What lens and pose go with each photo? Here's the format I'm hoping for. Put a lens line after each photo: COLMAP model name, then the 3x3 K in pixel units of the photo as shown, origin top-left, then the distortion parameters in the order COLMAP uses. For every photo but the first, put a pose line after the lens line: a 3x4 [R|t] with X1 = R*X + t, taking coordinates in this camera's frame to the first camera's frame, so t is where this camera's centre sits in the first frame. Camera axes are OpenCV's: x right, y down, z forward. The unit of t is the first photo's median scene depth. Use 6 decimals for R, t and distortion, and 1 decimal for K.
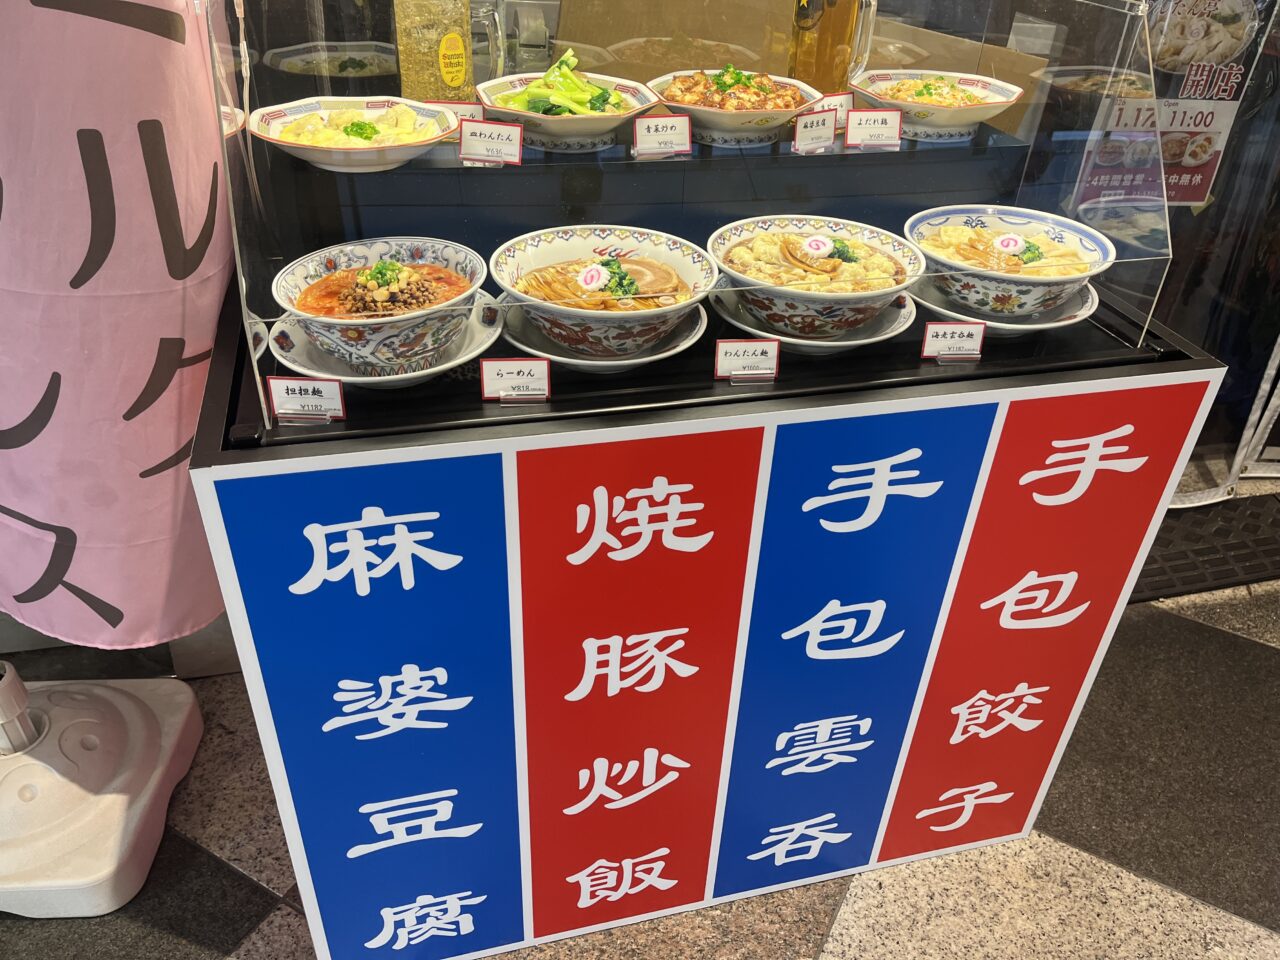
lens RADIAL K [[968.3, 0, 640.0], [0, 968.3, 480.0], [0, 0, 1]] dist [0.049274, -0.059797]
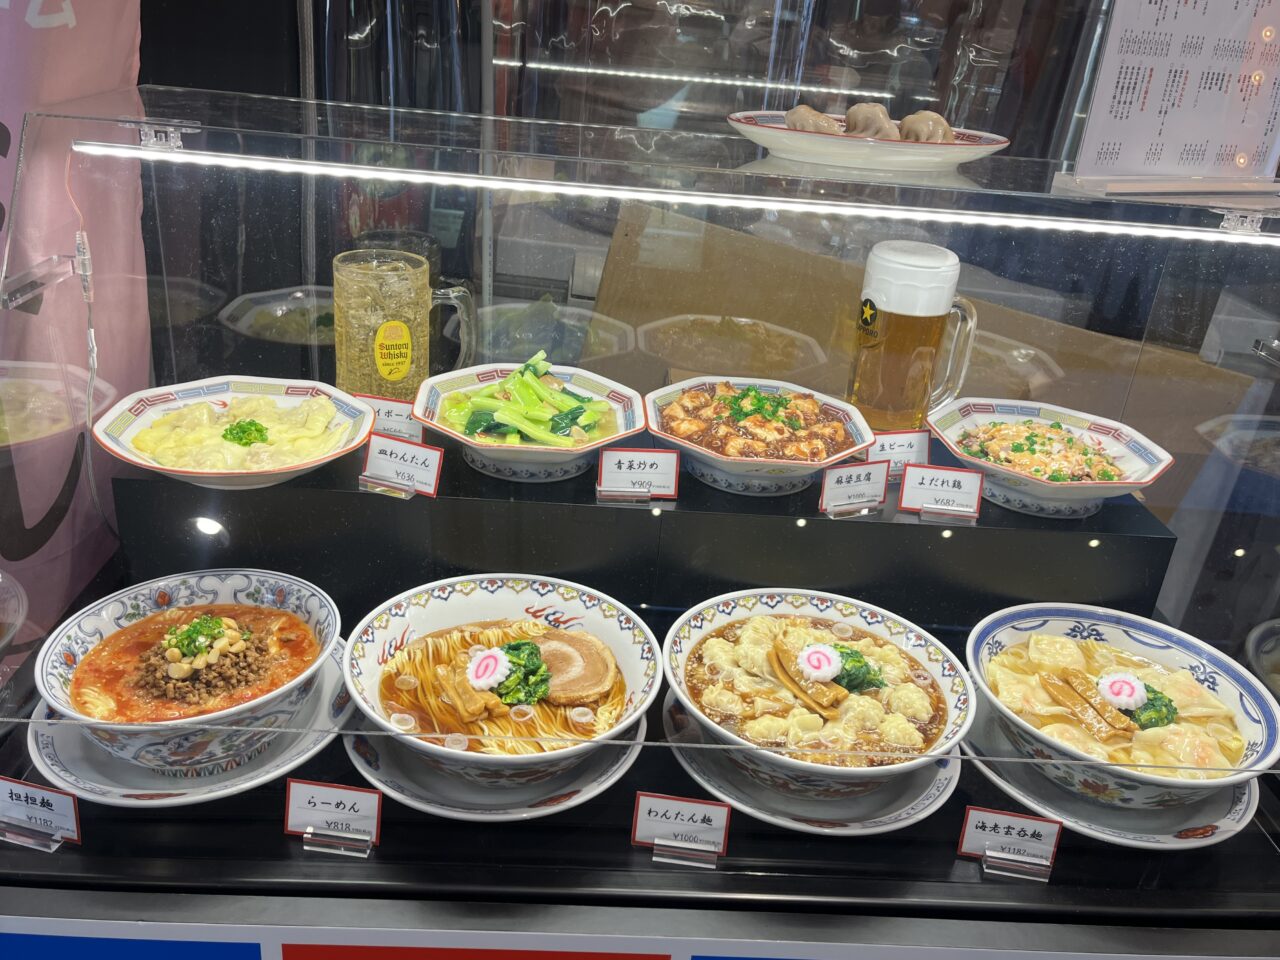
lens RADIAL K [[1057.0, 0, 640.0], [0, 1057.0, 480.0], [0, 0, 1]] dist [0.065453, -0.085242]
pose [[0.974255, 0.130747, -0.183665, 0.178915], [-0.159542, 0.975434, -0.151904, -0.230533], [0.159292, 0.177296, 0.971181, 0.212546]]
